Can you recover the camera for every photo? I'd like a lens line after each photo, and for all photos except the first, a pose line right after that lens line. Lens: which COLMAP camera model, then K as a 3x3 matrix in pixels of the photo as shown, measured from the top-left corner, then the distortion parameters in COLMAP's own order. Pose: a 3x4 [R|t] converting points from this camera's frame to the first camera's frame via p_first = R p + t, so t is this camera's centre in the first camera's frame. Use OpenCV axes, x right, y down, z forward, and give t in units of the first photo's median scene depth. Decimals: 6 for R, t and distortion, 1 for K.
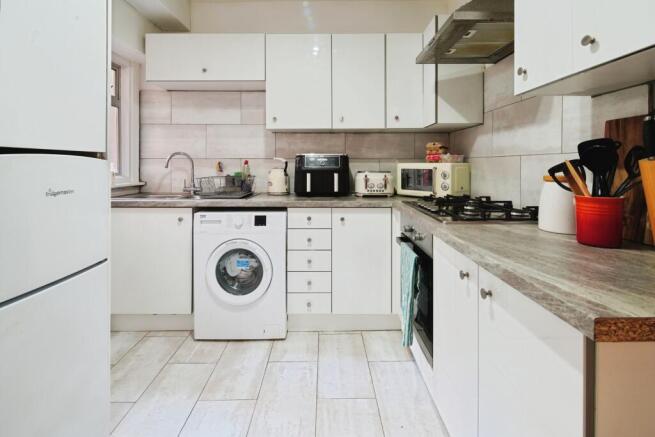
lens RADIAL K [[317.7, 0, 328.0], [0, 317.7, 165.4], [0, 0, 1]] dist [0.001752, 0.000080]
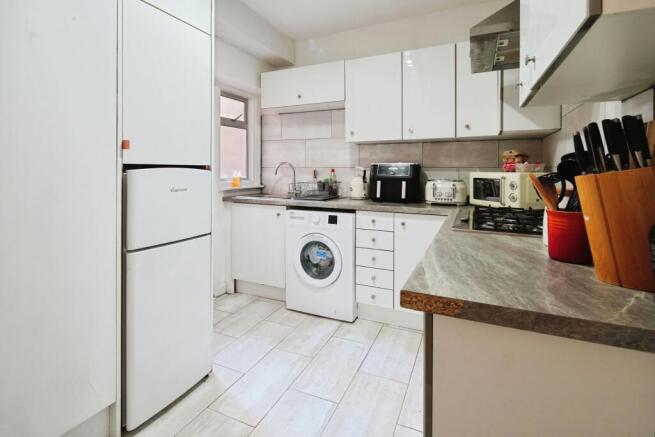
lens RADIAL K [[319.4, 0, 326.4], [0, 319.4, 172.7], [0, 0, 1]] dist [0.001401, 0.000069]
pose [[0.903453, 0.007235, -0.428626, 0.253581], [-0.005291, 0.999970, 0.005725, -0.009205], [0.428654, -0.002905, 0.903464, -0.089125]]
